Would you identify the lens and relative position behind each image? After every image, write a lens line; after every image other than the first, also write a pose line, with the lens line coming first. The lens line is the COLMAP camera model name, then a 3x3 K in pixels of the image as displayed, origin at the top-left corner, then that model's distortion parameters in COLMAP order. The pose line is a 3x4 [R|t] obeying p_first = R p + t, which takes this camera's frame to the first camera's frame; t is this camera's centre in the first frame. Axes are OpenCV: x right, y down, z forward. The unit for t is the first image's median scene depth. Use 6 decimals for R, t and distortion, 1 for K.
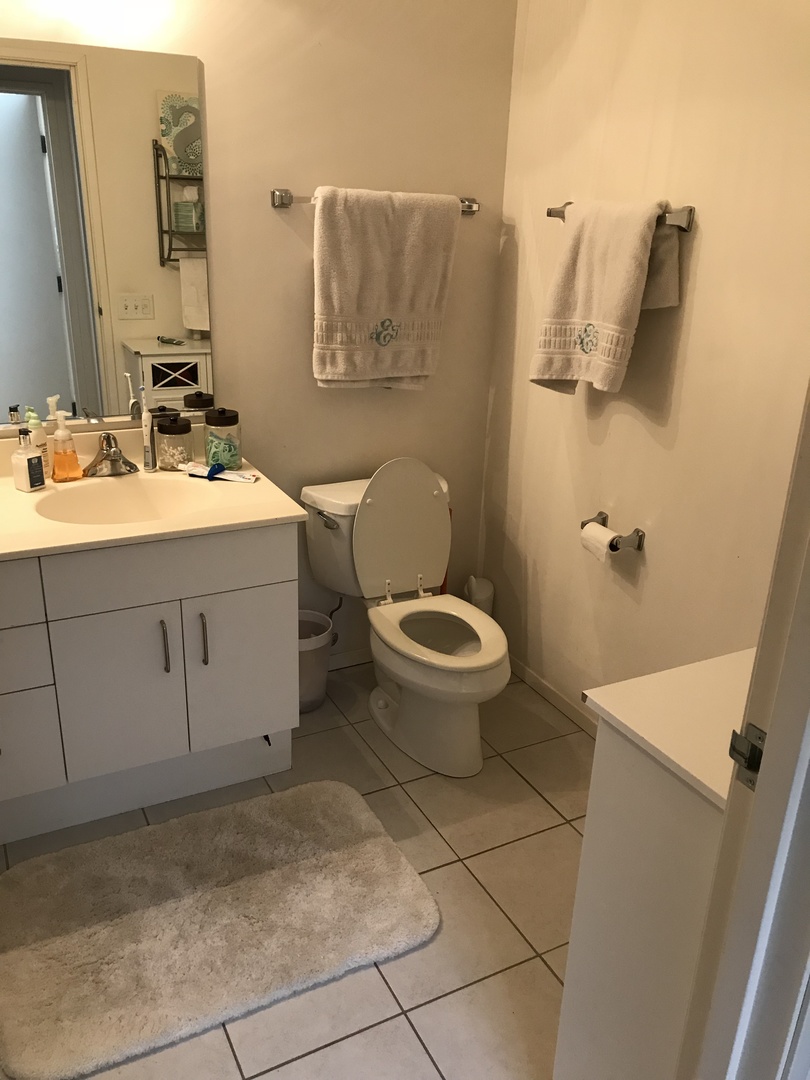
lens RADIAL K [[880.4, 0, 406.6], [0, 880.4, 543.2], [0, 0, 1]] dist [0.016221, -0.008105]
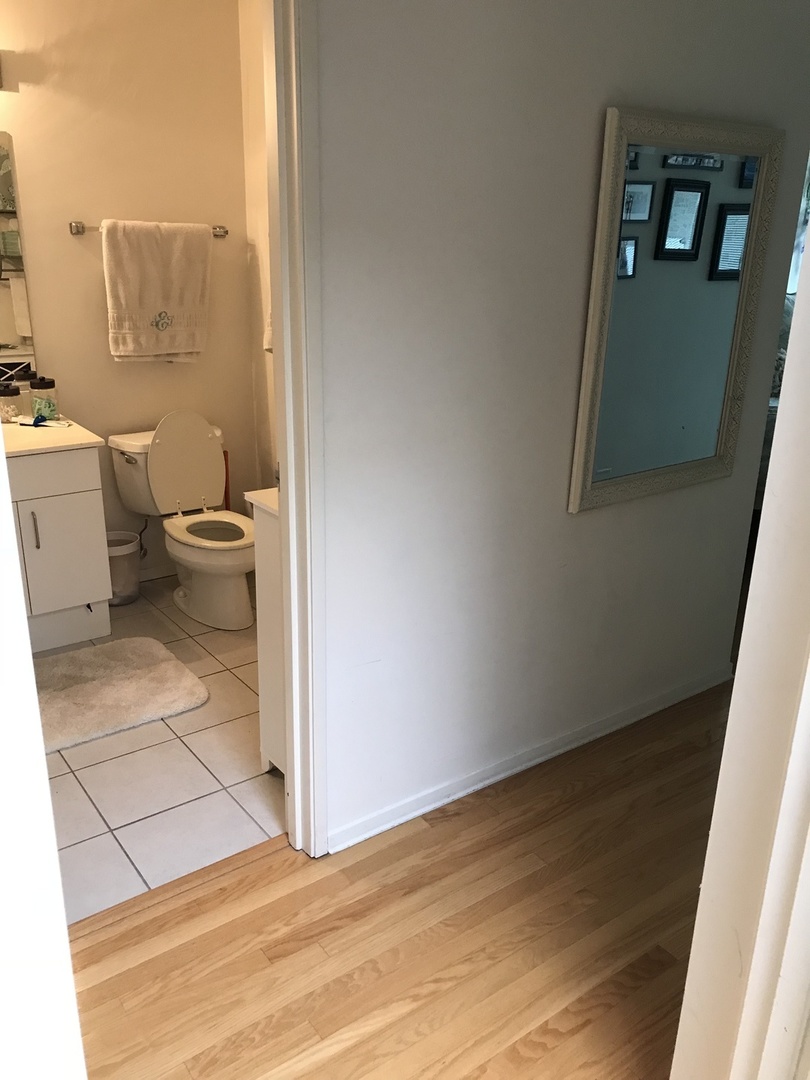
lens RADIAL K [[880.4, 0, 404.6], [0, 880.4, 537.4], [0, 0, 1]] dist [0.016221, -0.008105]
pose [[0.987617, -0.066879, 0.141912, 0.137587], [0.071283, 0.997113, -0.026176, 0.171922], [-0.139751, 0.035968, 0.989533, -0.440363]]
